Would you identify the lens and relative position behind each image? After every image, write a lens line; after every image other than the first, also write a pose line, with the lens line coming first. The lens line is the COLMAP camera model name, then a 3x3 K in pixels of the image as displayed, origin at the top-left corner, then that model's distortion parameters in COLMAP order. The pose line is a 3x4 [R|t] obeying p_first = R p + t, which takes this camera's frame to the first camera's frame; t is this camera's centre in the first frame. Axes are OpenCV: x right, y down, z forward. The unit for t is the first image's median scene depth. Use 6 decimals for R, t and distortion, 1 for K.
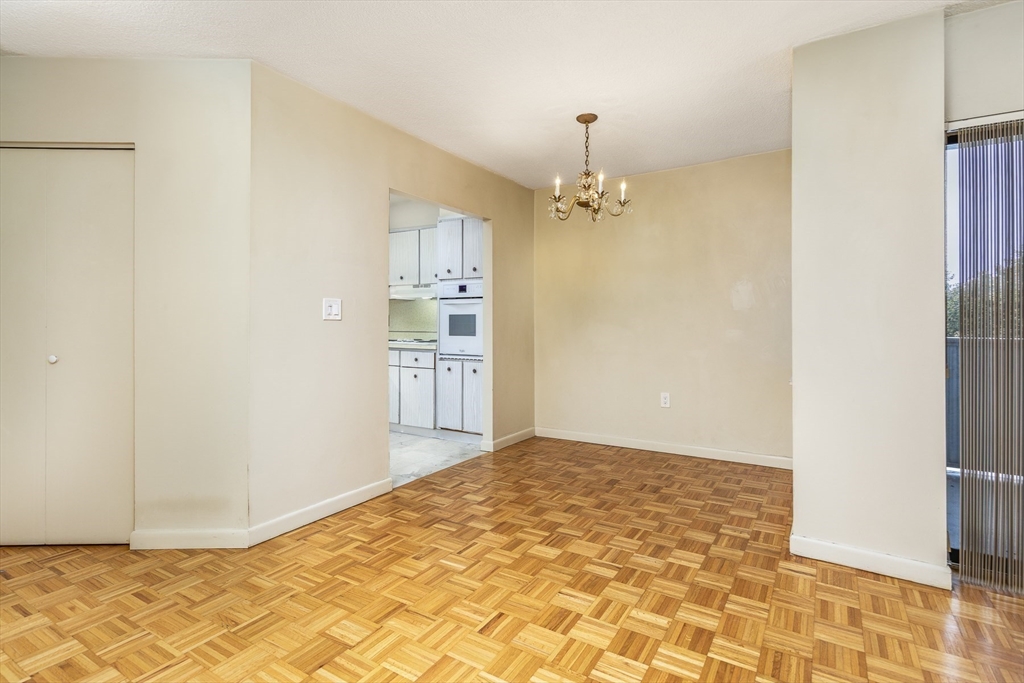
lens RADIAL K [[506.6, 0, 539.9], [0, 506.6, 352.2], [0, 0, 1]] dist [0.001217, -0.000026]
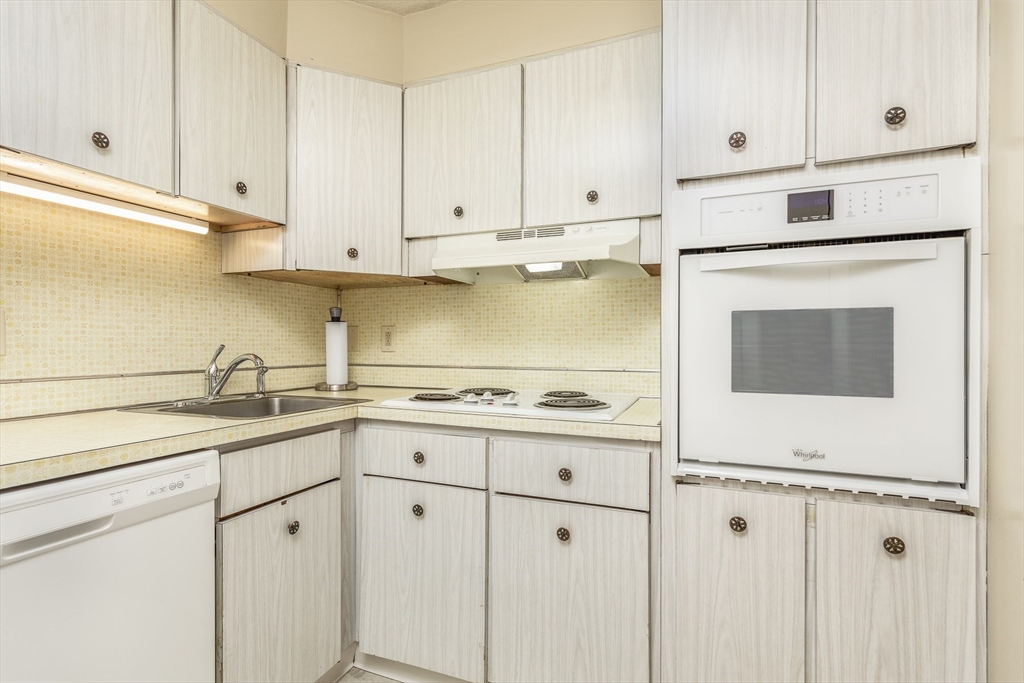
lens RADIAL K [[477.4, 0, 512.0], [0, 477.4, 341.5], [0, 0, 1]] dist [0.005642, 0.000044]
pose [[0.989384, -0.000664, 0.145323, -0.331290], [0.009330, 0.998217, -0.058954, -0.045638], [-0.145025, 0.059684, 0.987626, 0.788171]]
